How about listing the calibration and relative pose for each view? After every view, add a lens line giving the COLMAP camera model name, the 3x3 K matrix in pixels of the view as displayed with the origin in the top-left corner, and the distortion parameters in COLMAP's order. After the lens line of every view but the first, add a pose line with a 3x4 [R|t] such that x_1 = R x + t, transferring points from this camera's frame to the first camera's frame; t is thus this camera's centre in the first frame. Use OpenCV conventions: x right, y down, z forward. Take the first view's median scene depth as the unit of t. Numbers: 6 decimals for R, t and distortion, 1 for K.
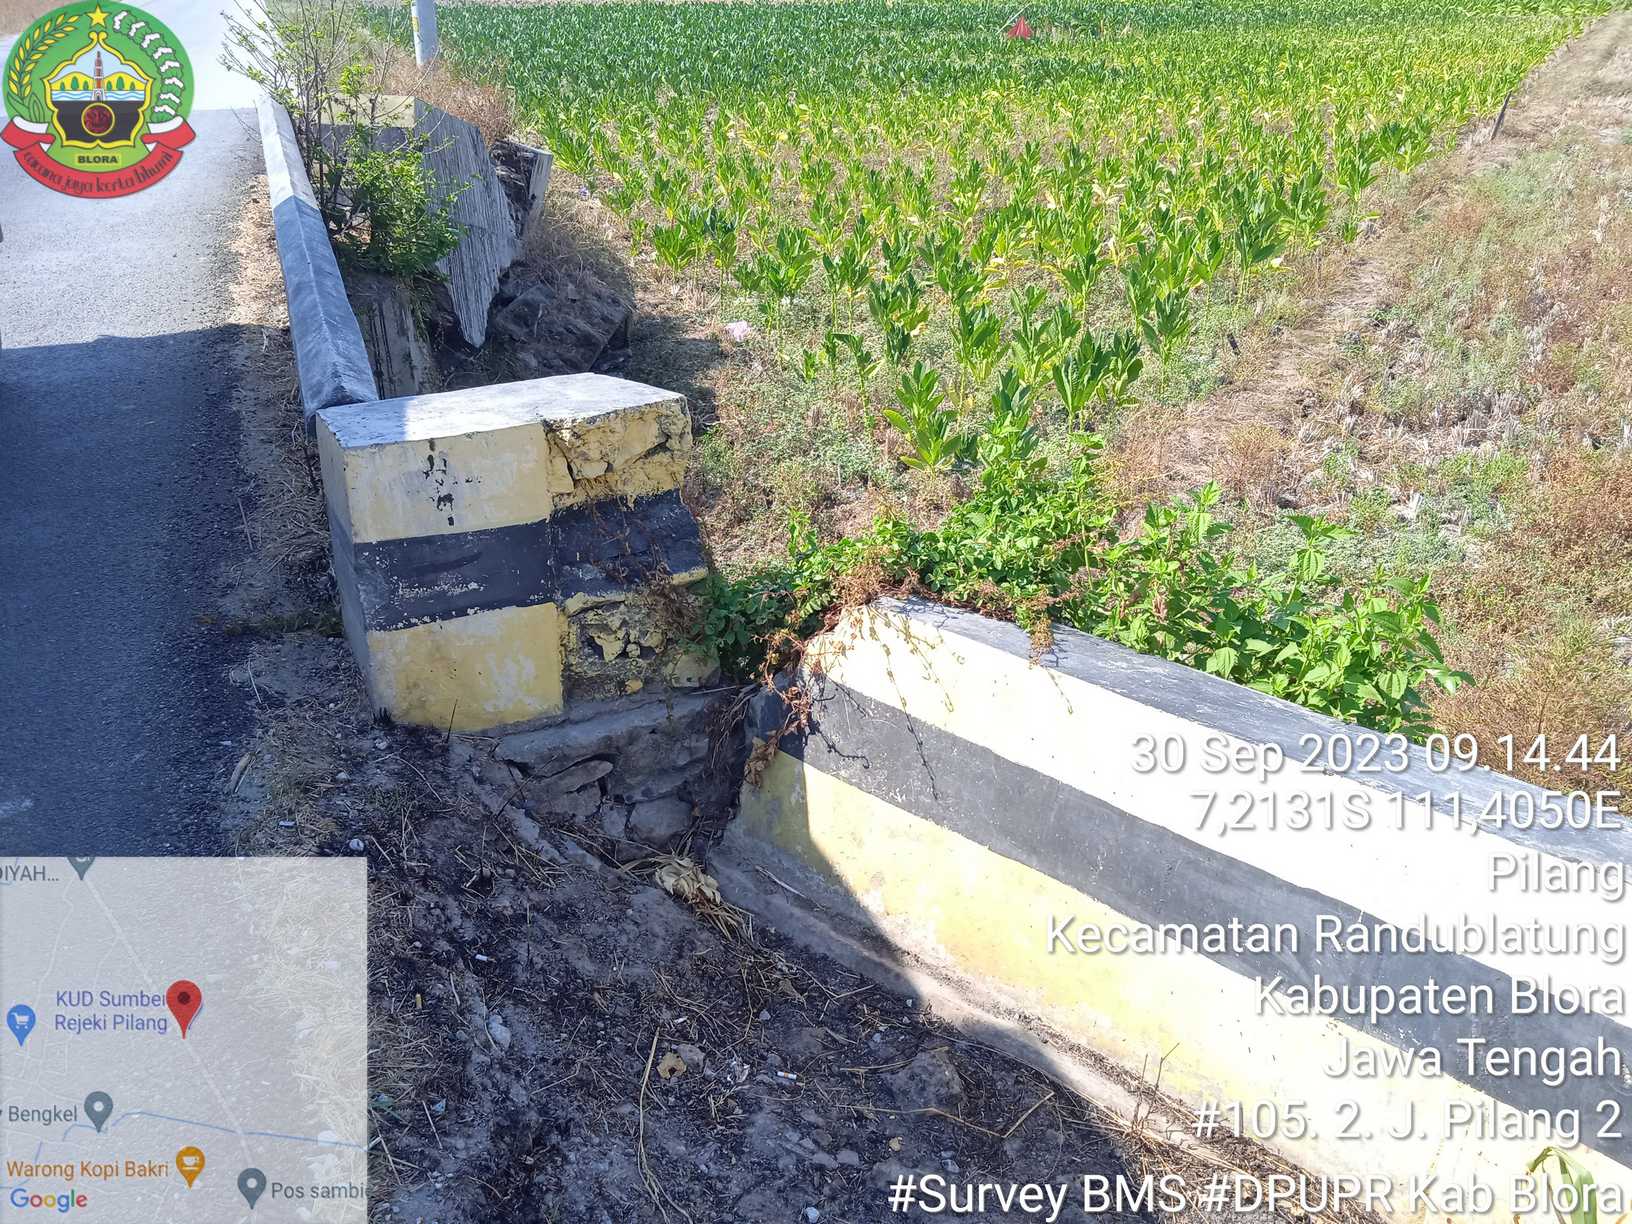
lens RADIAL K [[1348.1, 0, 818.9], [0, 1348.1, 623.7], [0, 0, 1]] dist [0.060035, -0.072286]
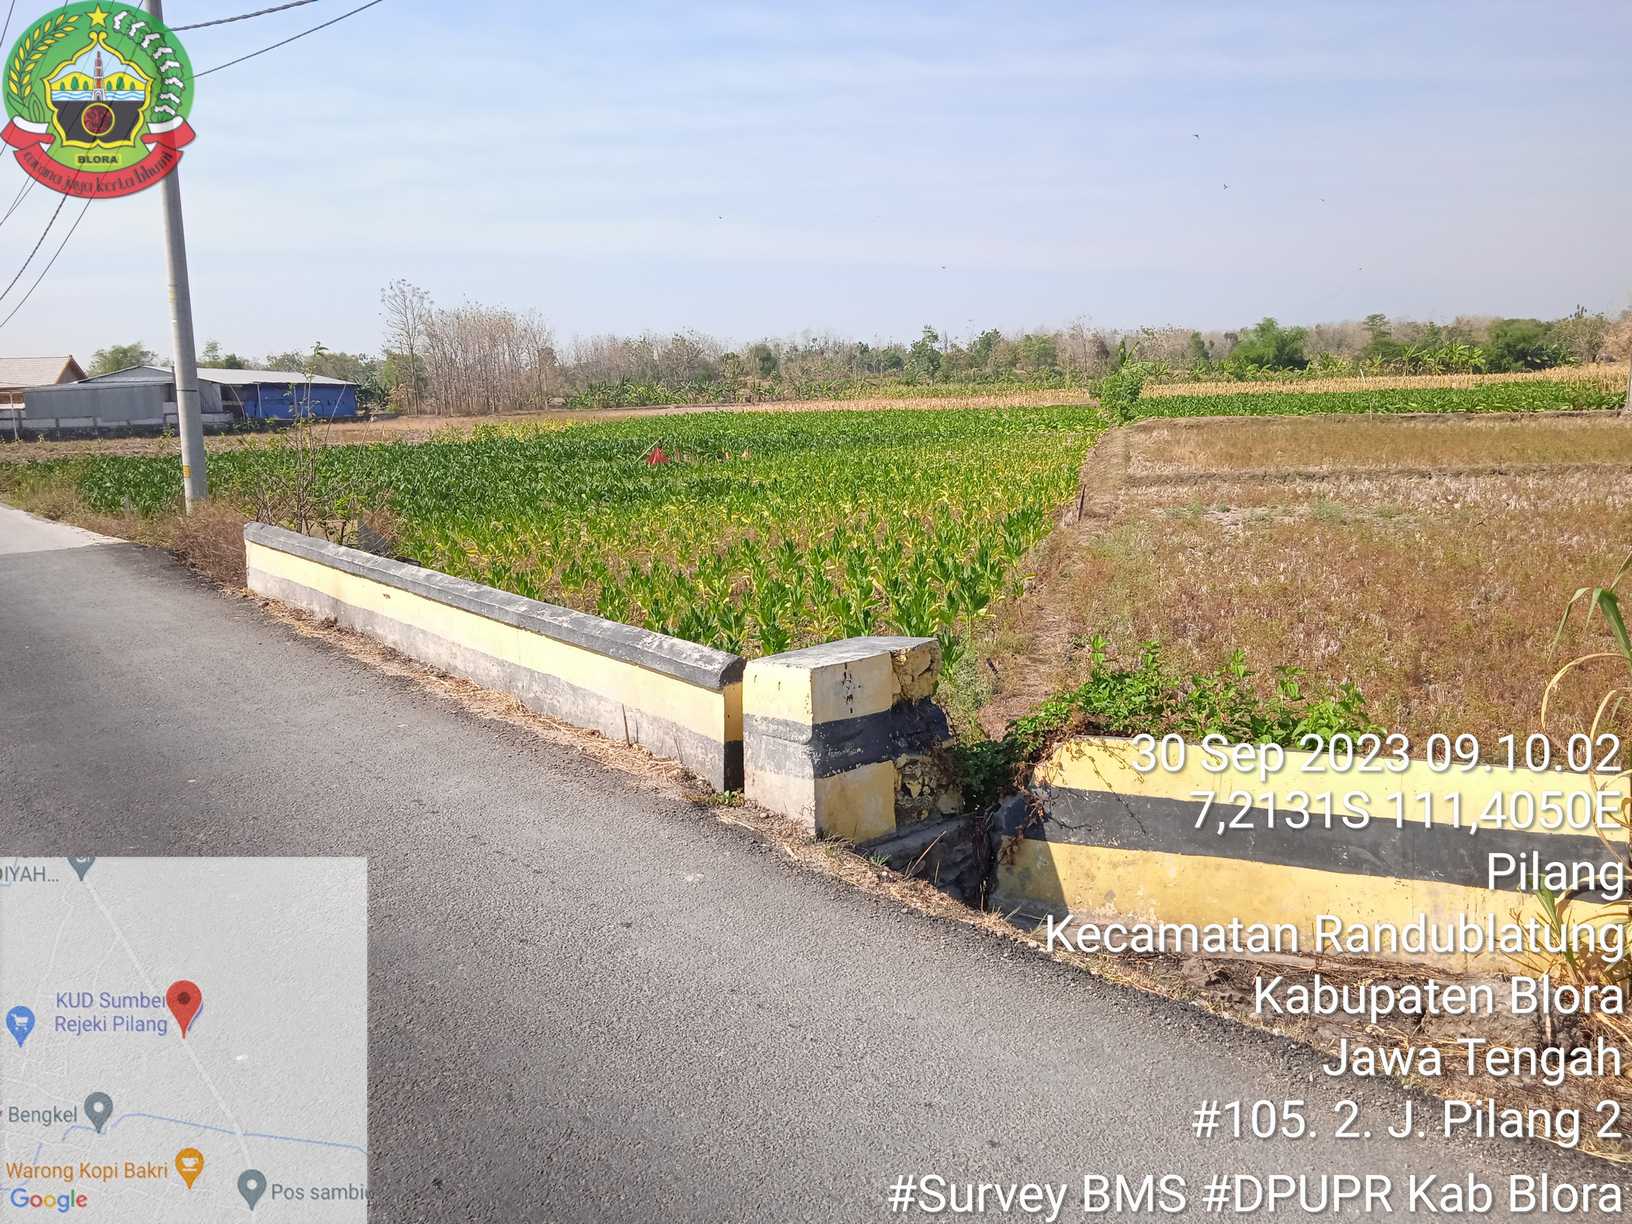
lens RADIAL K [[1366.0, 0, 800.8], [0, 1366.0, 616.2], [0, 0, 1]] dist [0.062636, -0.068451]
pose [[0.959353, -0.073611, 0.272441, -0.737107], [0.150153, 0.950536, -0.271912, 0.253290], [-0.238949, 0.301767, 0.922952, -0.585016]]
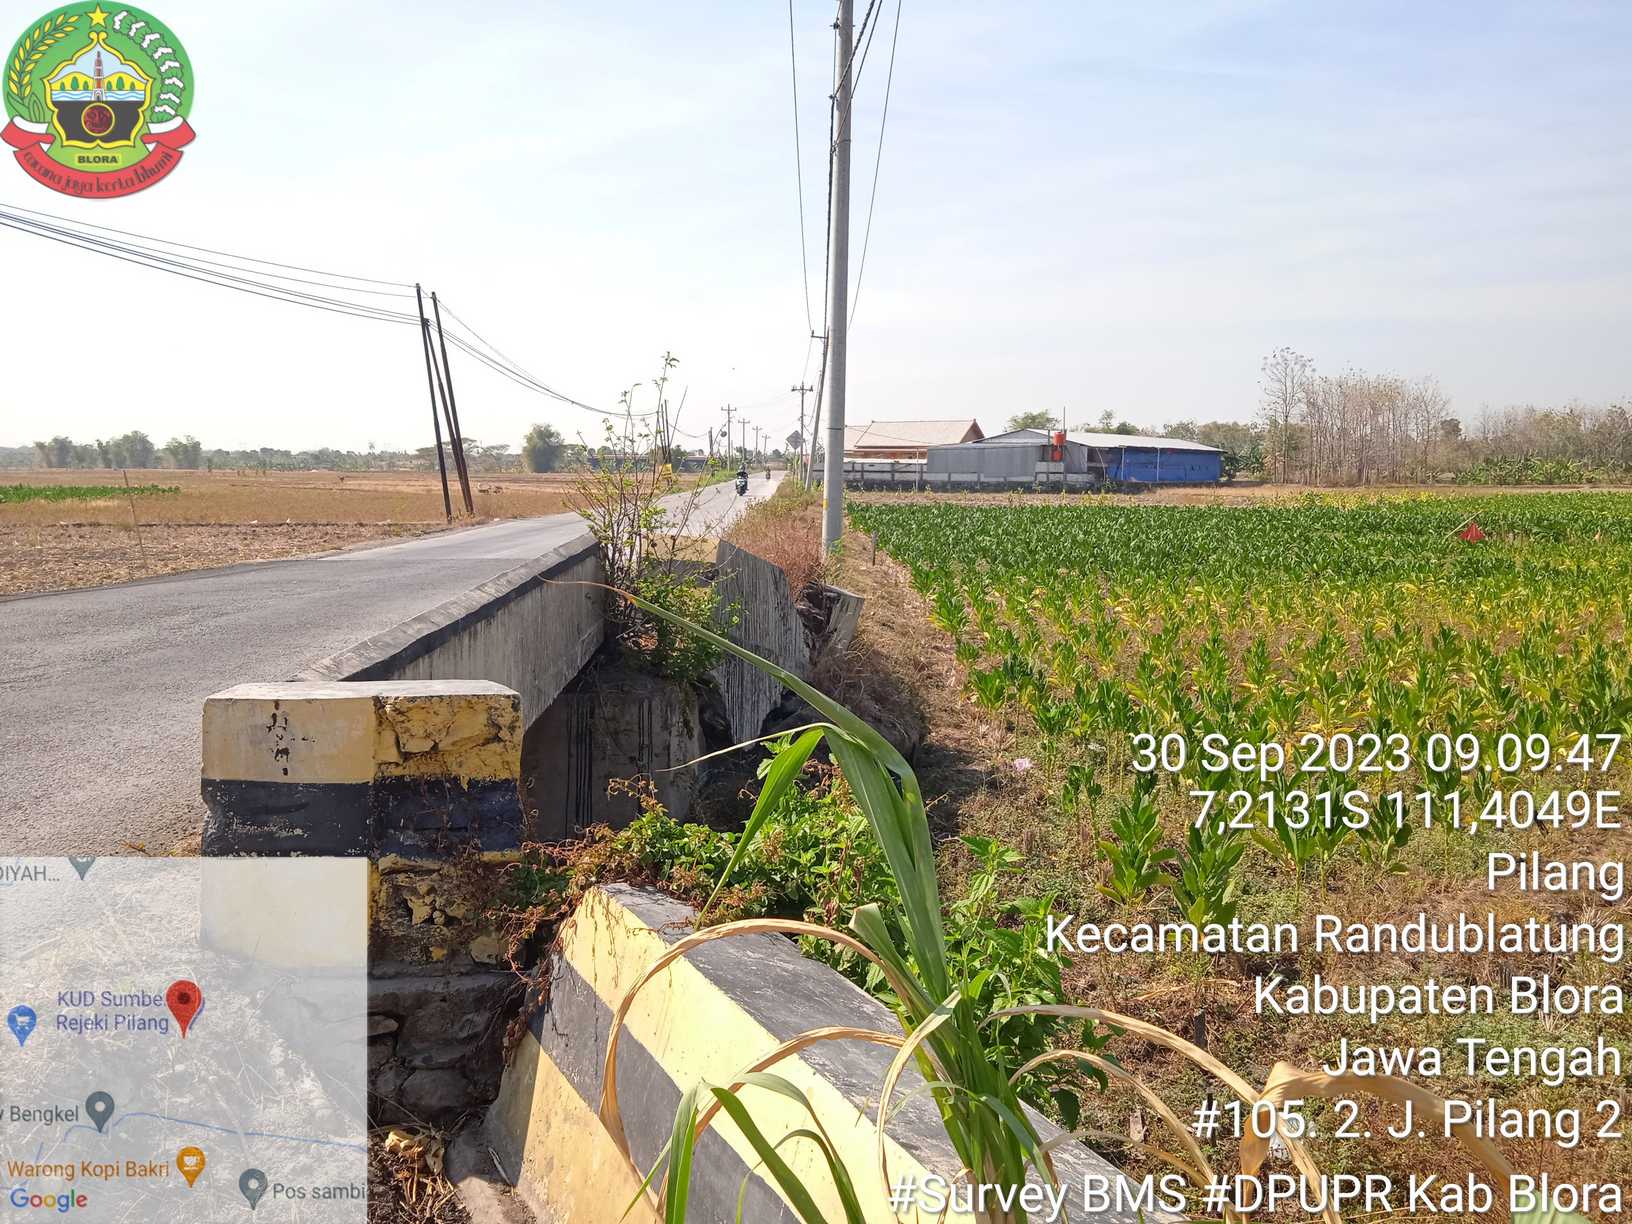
lens RADIAL K [[1348.1, 0, 818.9], [0, 1348.1, 623.7], [0, 0, 1]] dist [0.060035, -0.072286]
pose [[0.939364, 0.049404, -0.339345, 0.520812], [-0.161415, 0.936789, -0.310438, 0.089483], [0.302558, 0.346389, 0.887960, 0.034512]]
